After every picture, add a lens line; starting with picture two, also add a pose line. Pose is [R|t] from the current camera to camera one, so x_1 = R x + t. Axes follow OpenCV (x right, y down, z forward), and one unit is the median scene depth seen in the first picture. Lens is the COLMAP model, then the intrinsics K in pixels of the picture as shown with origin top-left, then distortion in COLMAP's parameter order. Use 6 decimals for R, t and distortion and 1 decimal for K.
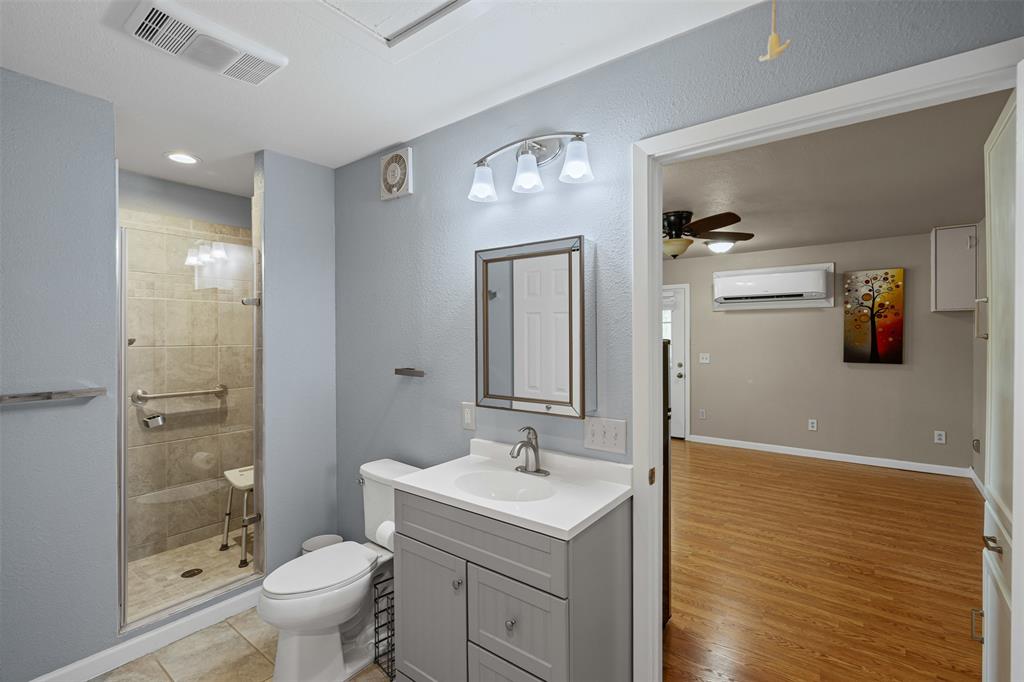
lens RADIAL K [[467.8, 0, 507.7], [0, 467.8, 339.3], [0, 0, 1]] dist [0.001393, -0.000235]
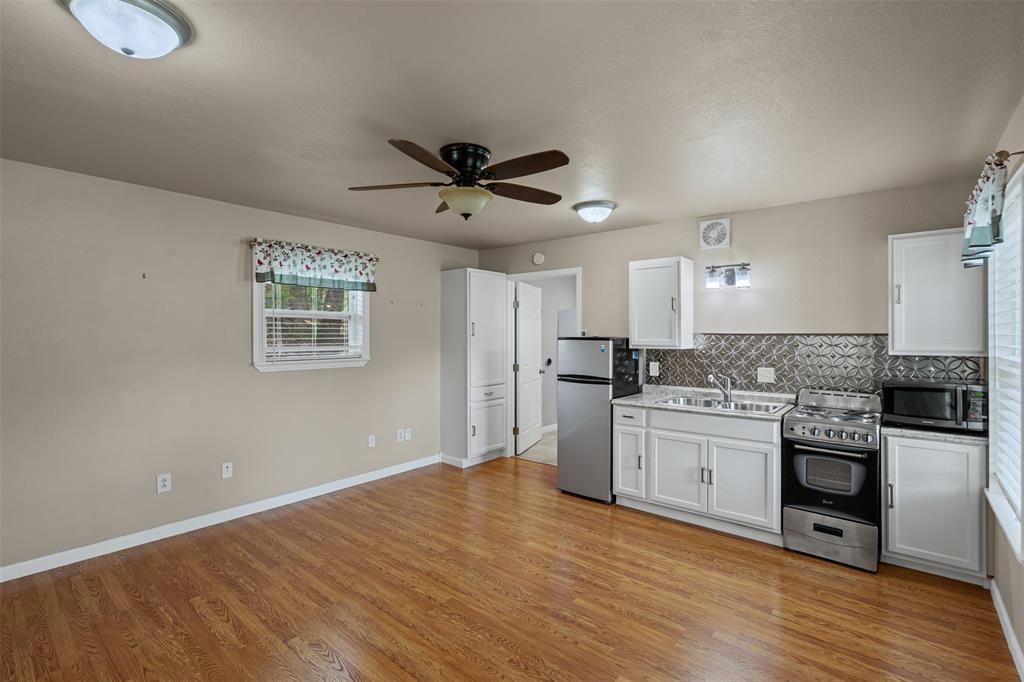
lens RADIAL K [[475.6, 0, 510.5], [0, 475.6, 333.2], [0, 0, 1]] dist [0.003508, 0.000894]
pose [[-0.999586, 0.003681, 0.028525, 0.221307], [0.003931, 0.999954, 0.008729, -0.016062], [-0.028491, 0.008837, -0.999555, 1.340727]]
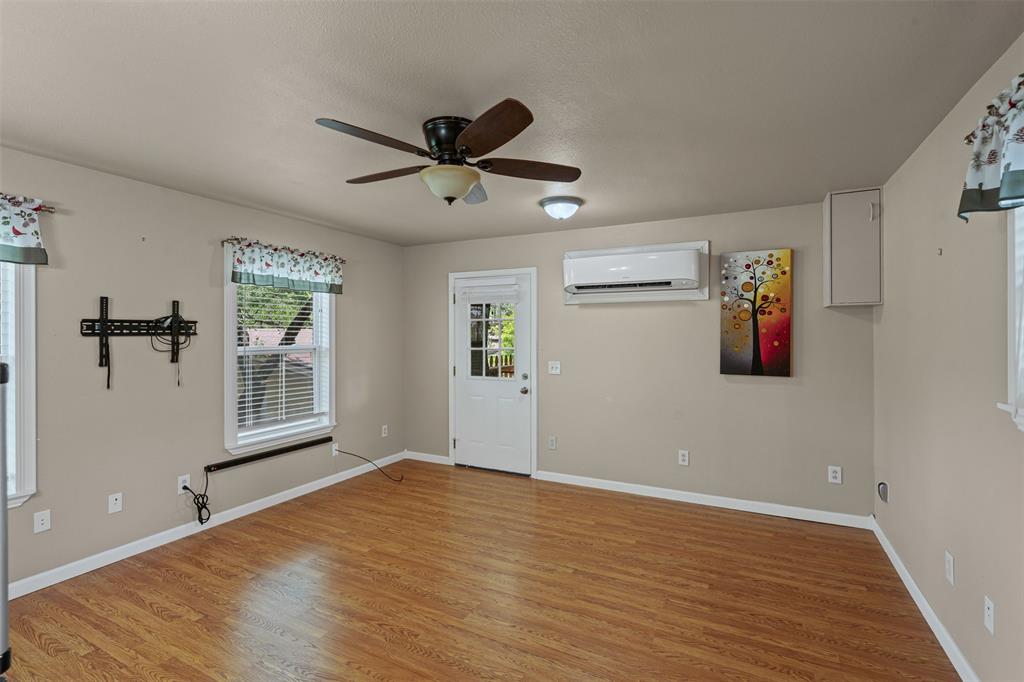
lens RADIAL K [[475.6, 0, 510.5], [0, 475.6, 333.2], [0, 0, 1]] dist [0.003508, 0.000894]
pose [[0.981669, 0.004971, 0.190529, 0.255611], [-0.002933, 0.999935, -0.010974, -0.006849], [-0.190572, 0.010214, 0.981620, 0.332573]]
